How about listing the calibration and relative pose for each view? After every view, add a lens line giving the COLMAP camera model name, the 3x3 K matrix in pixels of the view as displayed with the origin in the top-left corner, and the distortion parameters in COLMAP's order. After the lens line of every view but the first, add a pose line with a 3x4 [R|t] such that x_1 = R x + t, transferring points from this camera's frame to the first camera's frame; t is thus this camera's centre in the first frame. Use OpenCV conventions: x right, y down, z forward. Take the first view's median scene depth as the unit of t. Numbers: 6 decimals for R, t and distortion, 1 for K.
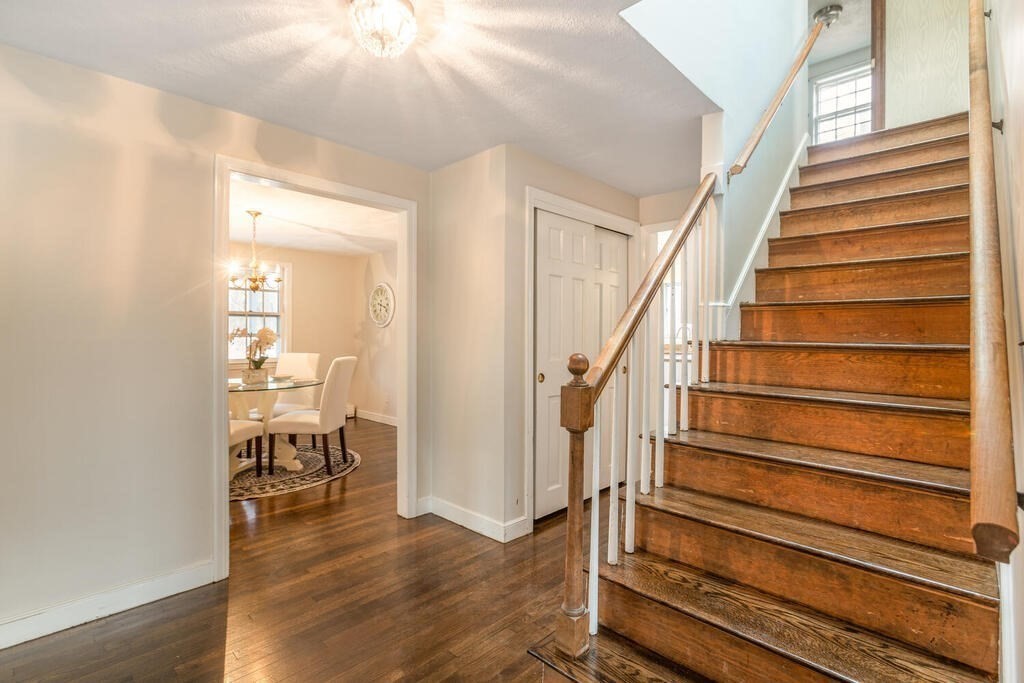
lens RADIAL K [[484.4, 0, 525.6], [0, 484.4, 332.3], [0, 0, 1]] dist [-0.002266, 0.000108]
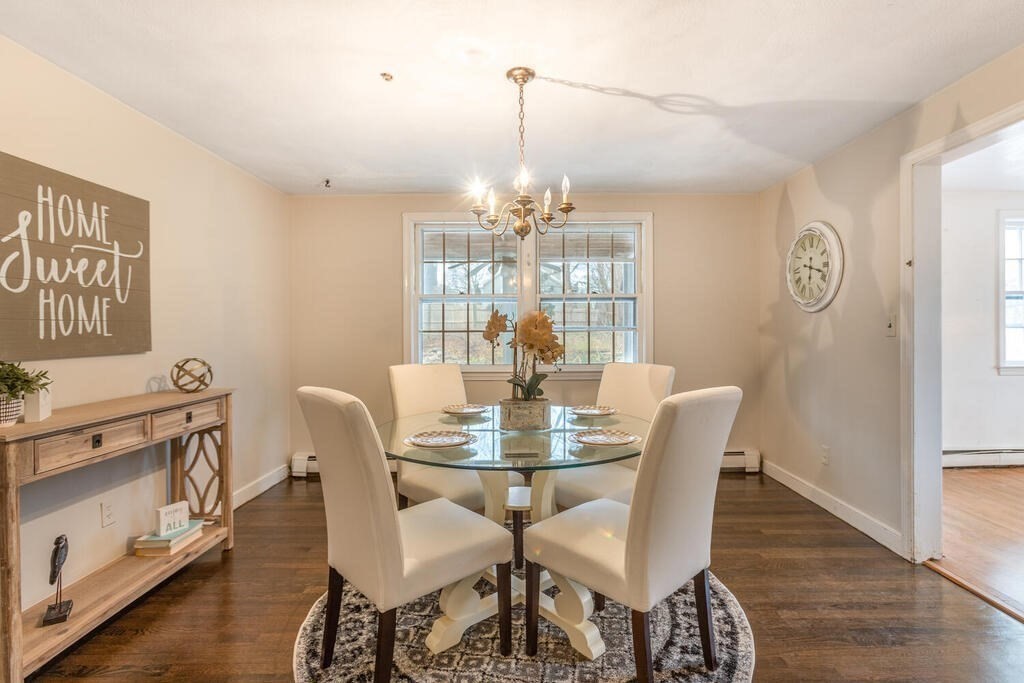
lens RADIAL K [[484.4, 0, 525.6], [0, 484.4, 332.3], [0, 0, 1]] dist [-0.002266, 0.000108]
pose [[0.684474, 0.002768, -0.729032, -0.135159], [0.009935, 0.999865, 0.013125, 0.001843], [0.728970, -0.016227, 0.684354, 0.439737]]
